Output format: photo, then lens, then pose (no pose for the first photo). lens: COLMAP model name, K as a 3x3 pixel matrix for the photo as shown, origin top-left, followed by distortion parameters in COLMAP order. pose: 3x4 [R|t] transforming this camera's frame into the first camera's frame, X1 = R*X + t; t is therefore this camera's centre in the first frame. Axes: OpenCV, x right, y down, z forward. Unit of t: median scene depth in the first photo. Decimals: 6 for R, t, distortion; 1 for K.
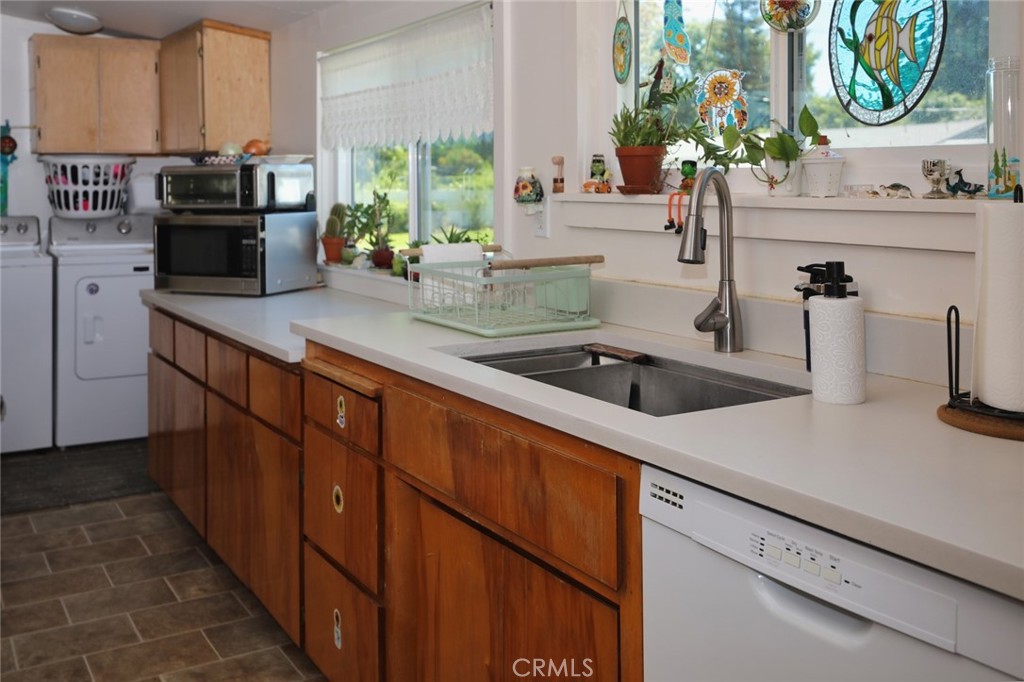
lens RADIAL K [[1036.5, 0, 512.0], [0, 1036.5, 341.0], [0, 0, 1]] dist [0.001138, 0.002621]
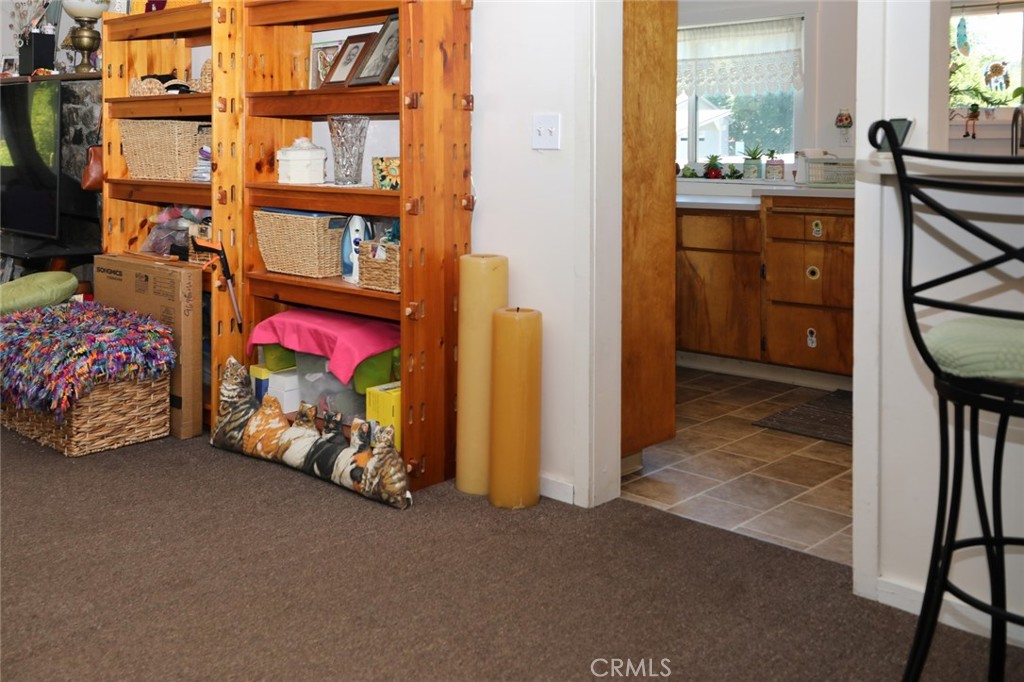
lens RADIAL K [[1036.5, 0, 512.0], [0, 1036.5, 341.0], [0, 0, 1]] dist [0.001138, 0.002621]
pose [[0.963168, -0.040918, 0.265767, -1.377170], [0.029445, 0.998460, 0.047012, 0.189689], [-0.267282, -0.037455, 0.962890, -0.838247]]
